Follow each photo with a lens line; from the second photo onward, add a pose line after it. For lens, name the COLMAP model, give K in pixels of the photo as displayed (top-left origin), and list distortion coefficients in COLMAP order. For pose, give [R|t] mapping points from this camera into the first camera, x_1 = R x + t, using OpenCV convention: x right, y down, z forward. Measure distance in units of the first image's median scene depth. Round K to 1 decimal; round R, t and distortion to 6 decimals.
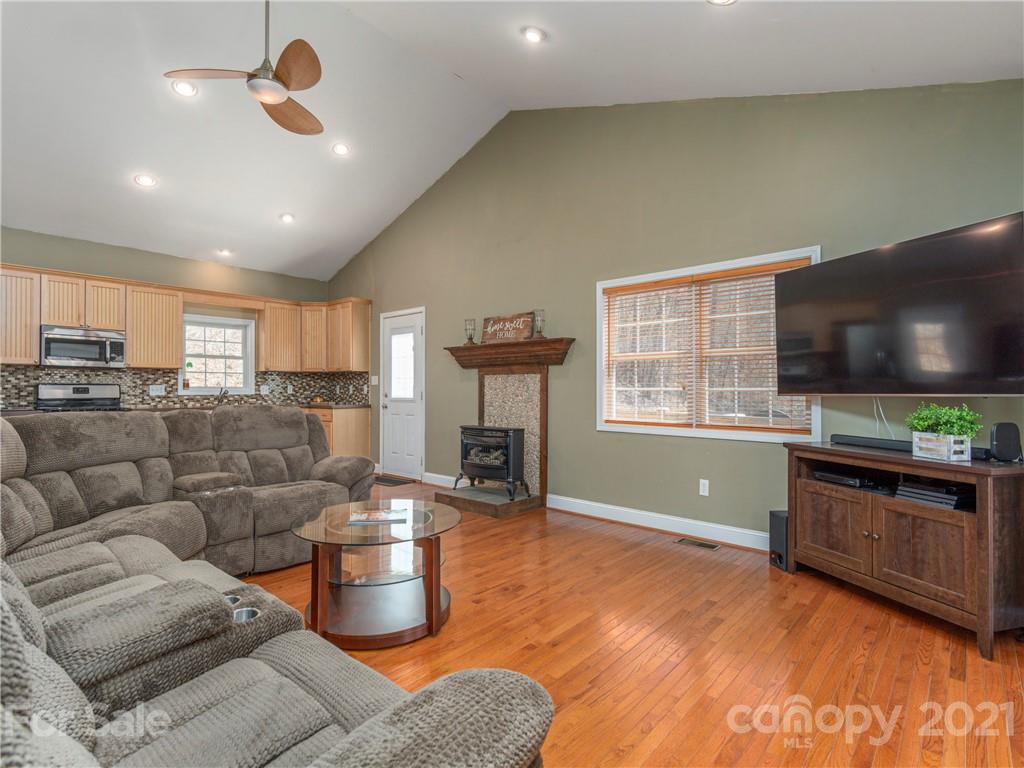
lens RADIAL K [[506.0, 0, 506.4], [0, 506.0, 385.0], [0, 0, 1]] dist [0.003919, 0.001819]
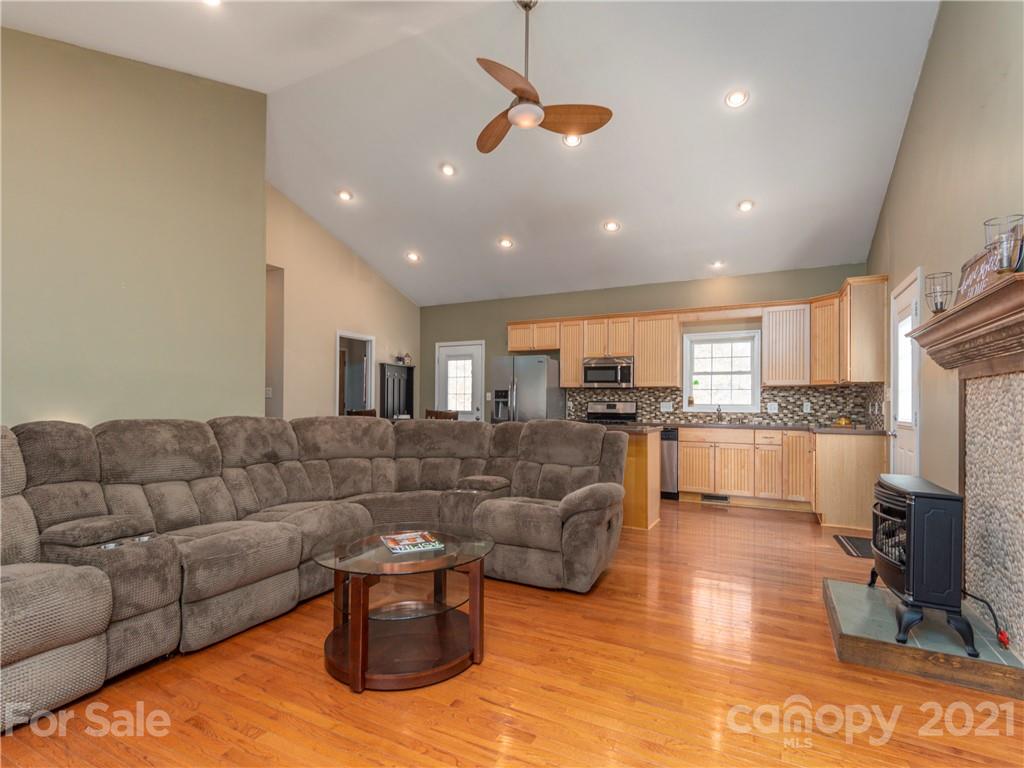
lens RADIAL K [[506.0, 0, 513.9], [0, 506.0, 402.3], [0, 0, 1]] dist [0.003919, 0.001819]
pose [[0.253213, -0.002095, -0.967408, 0.272675], [-0.000446, 0.999997, -0.002282, 0.002768], [0.967410, 0.001009, 0.253212, 0.375673]]
